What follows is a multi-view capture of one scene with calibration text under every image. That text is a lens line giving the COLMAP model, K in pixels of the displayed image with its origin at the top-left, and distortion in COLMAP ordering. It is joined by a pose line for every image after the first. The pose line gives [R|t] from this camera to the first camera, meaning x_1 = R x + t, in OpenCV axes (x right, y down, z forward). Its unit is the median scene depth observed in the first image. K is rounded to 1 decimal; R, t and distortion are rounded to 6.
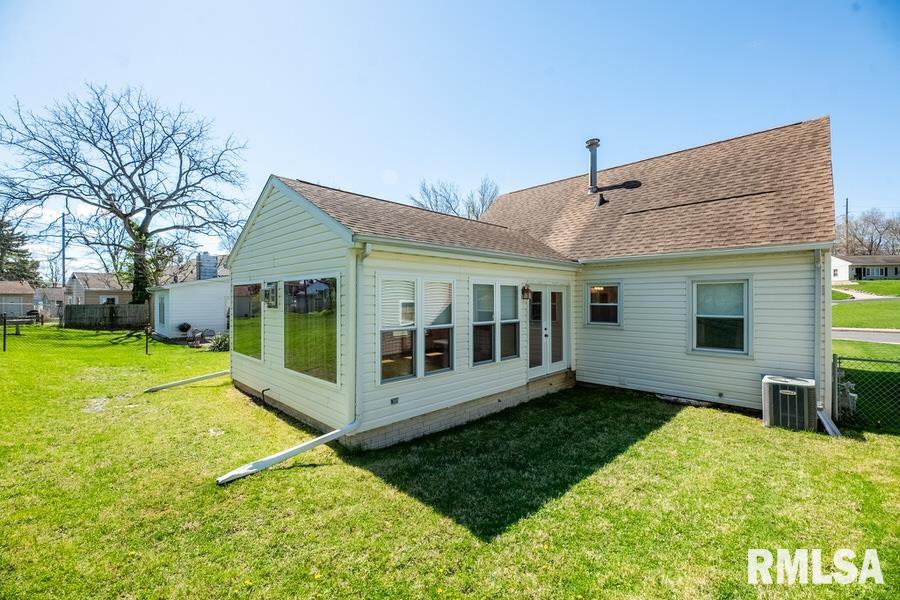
lens RADIAL K [[378.3, 0, 450.0], [0, 378.3, 300.0], [0, 0, 1]] dist [0.000774, -0.000329]
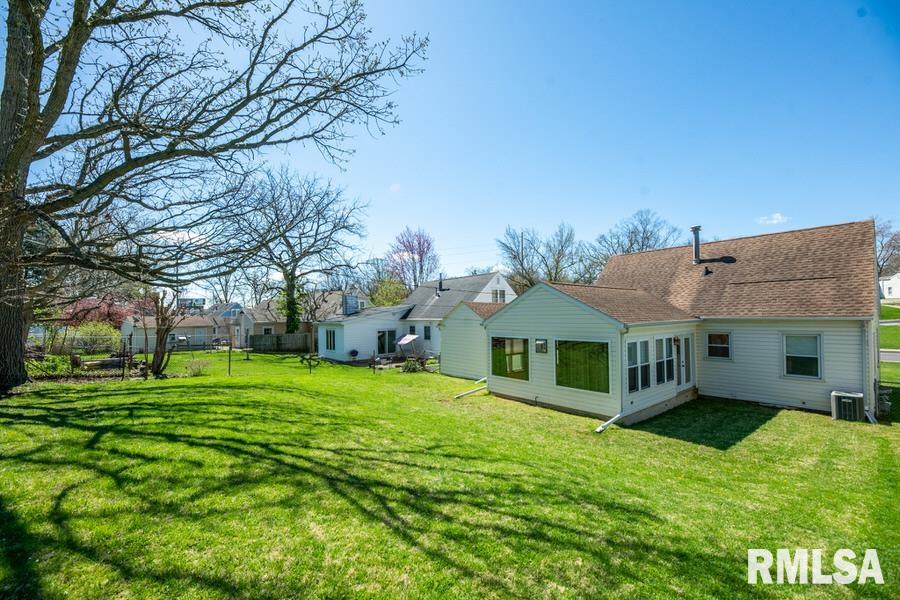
lens RADIAL K [[369.9, 0, 450.3], [0, 369.9, 311.9], [0, 0, 1]] dist [-0.002611, -0.000247]
pose [[0.994619, -0.014663, -0.102555, -0.559768], [0.013353, 0.999820, -0.013454, -0.126353], [0.102733, 0.012012, 0.994636, -0.661645]]
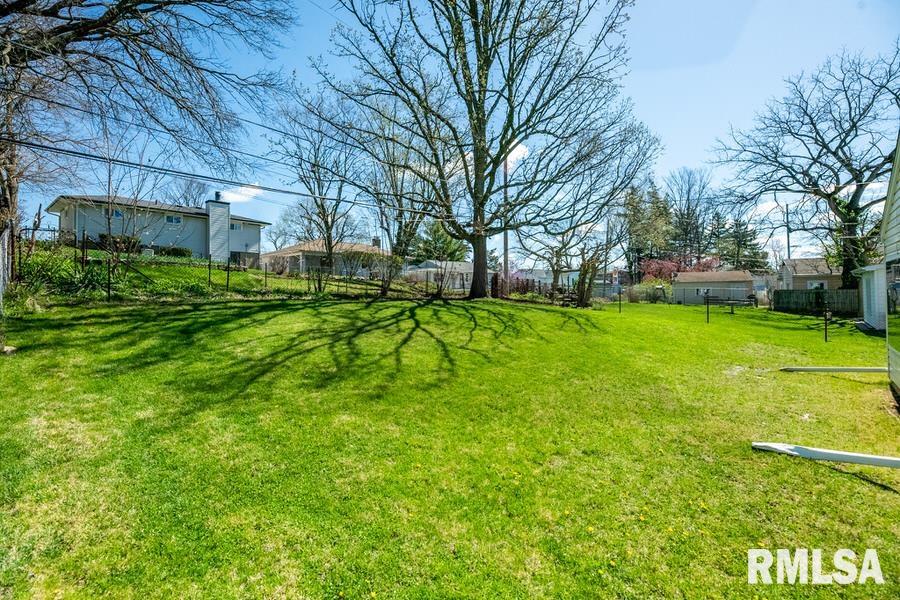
lens RADIAL K [[382.1, 0, 446.6], [0, 382.1, 292.9], [0, 0, 1]] dist [-0.001002, -0.000198]
pose [[0.032759, 0.007698, -0.999434, 0.191941], [0.009711, 0.999921, 0.008020, 0.010618], [0.999416, -0.009968, 0.032682, 0.037094]]
